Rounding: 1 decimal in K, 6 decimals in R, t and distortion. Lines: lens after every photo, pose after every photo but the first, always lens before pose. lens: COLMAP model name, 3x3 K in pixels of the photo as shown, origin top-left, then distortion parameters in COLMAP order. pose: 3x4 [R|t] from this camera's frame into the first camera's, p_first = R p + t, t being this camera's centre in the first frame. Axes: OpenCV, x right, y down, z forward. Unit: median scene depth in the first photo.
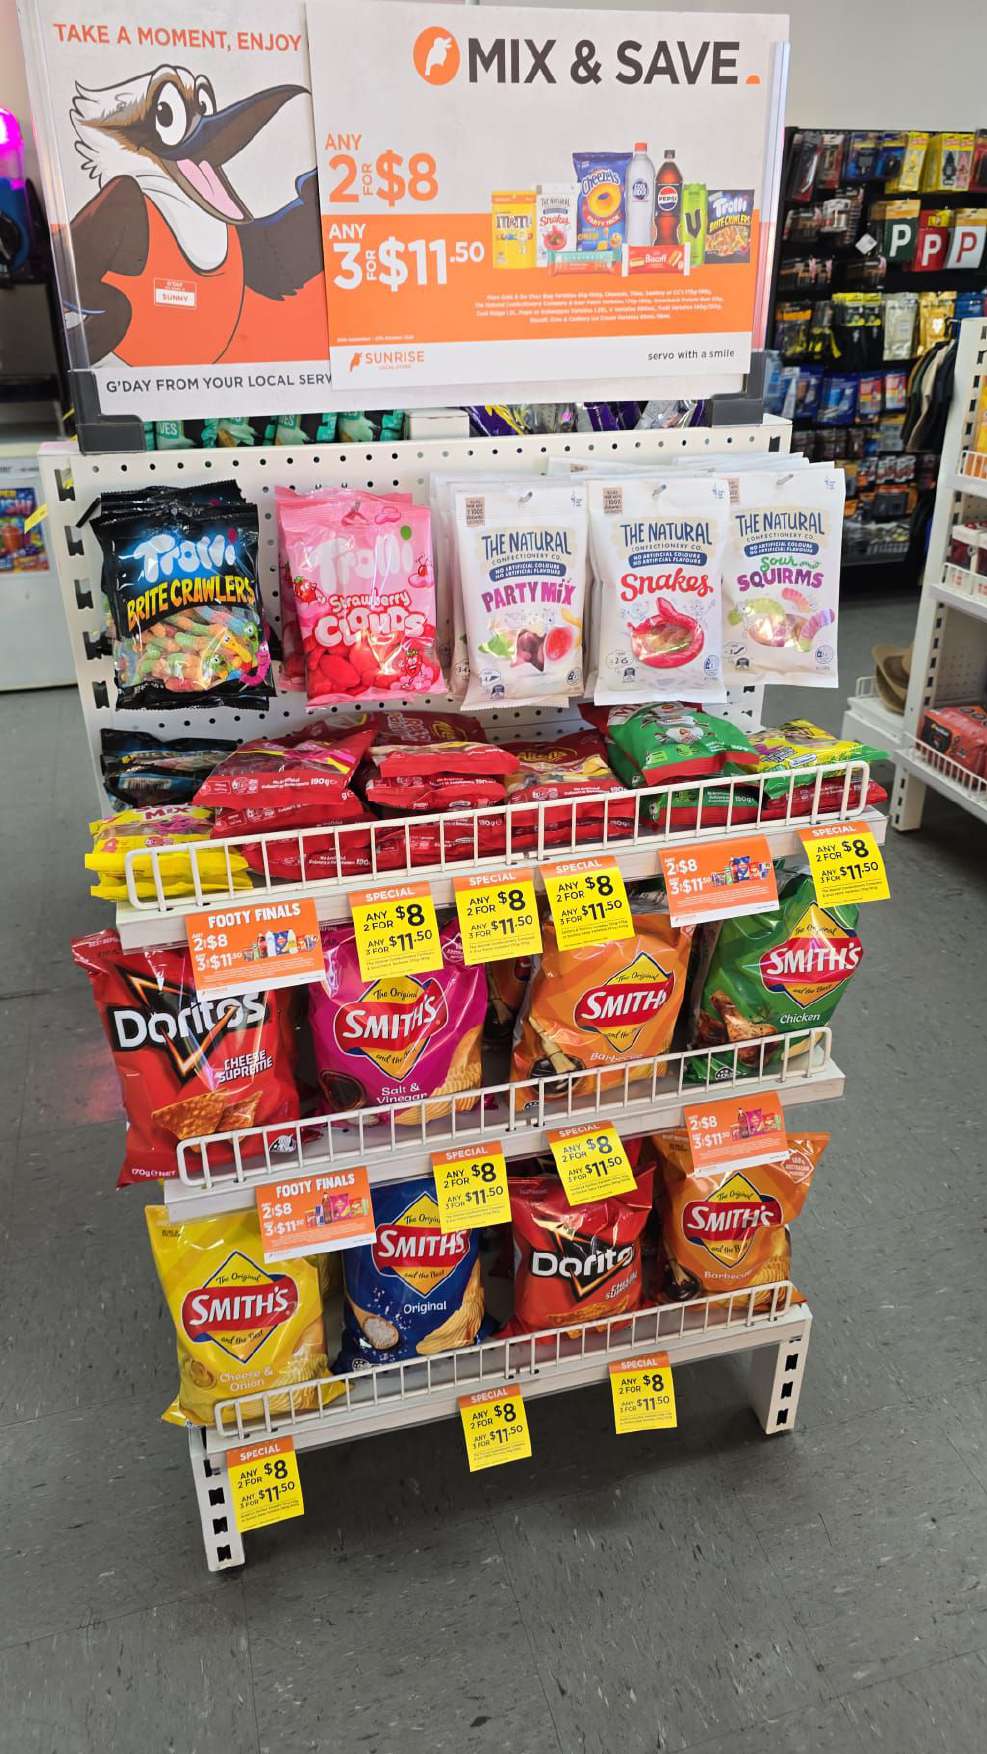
lens RADIAL K [[1200.7, 0, 483.7], [0, 1200.7, 865.1], [0, 0, 1]] dist [0.034834, -0.029522]
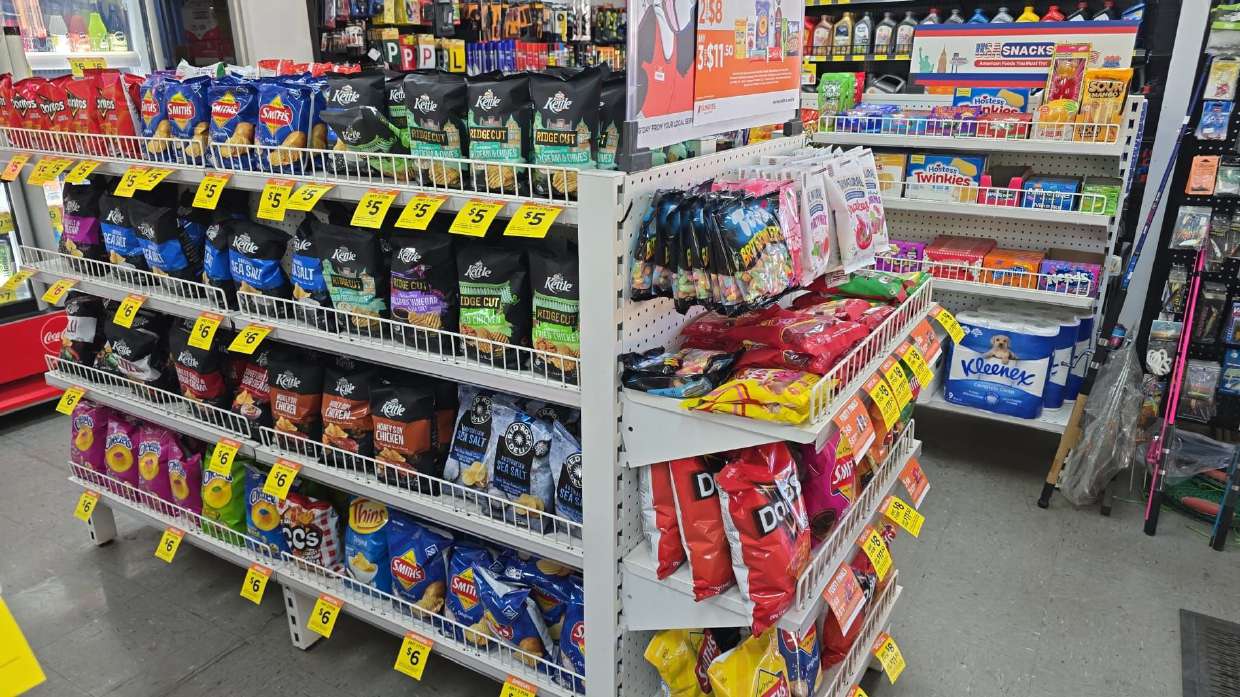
lens RADIAL K [[848.8, 0, 621.3], [0, 848.8, 350.4], [0, 0, 1]] dist [0.034834, -0.029522]
pose [[0.731712, -0.226204, 0.642984, -0.251432], [0.315670, 0.948525, -0.025536, -0.023515], [-0.604111, 0.221656, 0.765453, 0.052327]]
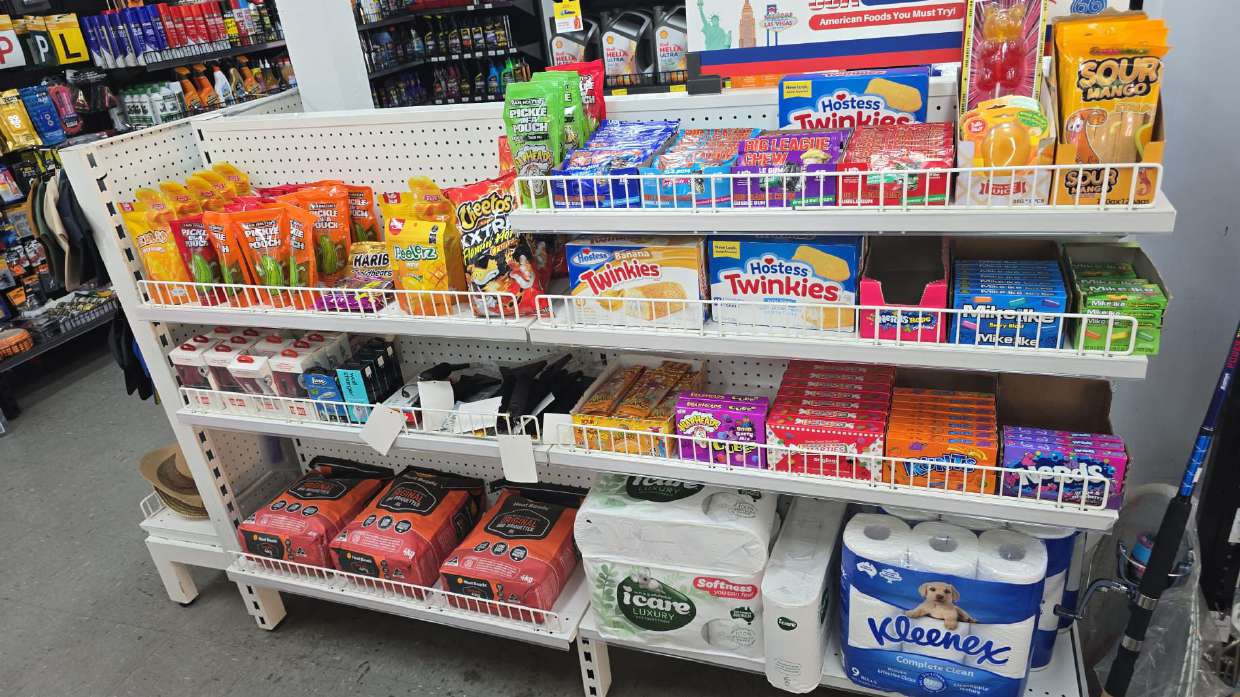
lens RADIAL K [[848.8, 0, 619.3], [0, 848.8, 350.4], [0, 0, 1]] dist [0.034834, -0.029522]
pose [[0.582361, -0.400138, 0.707634, 0.076420], [0.463565, 0.878532, 0.115275, -0.118204], [-0.667805, 0.260902, 0.697113, 0.188402]]
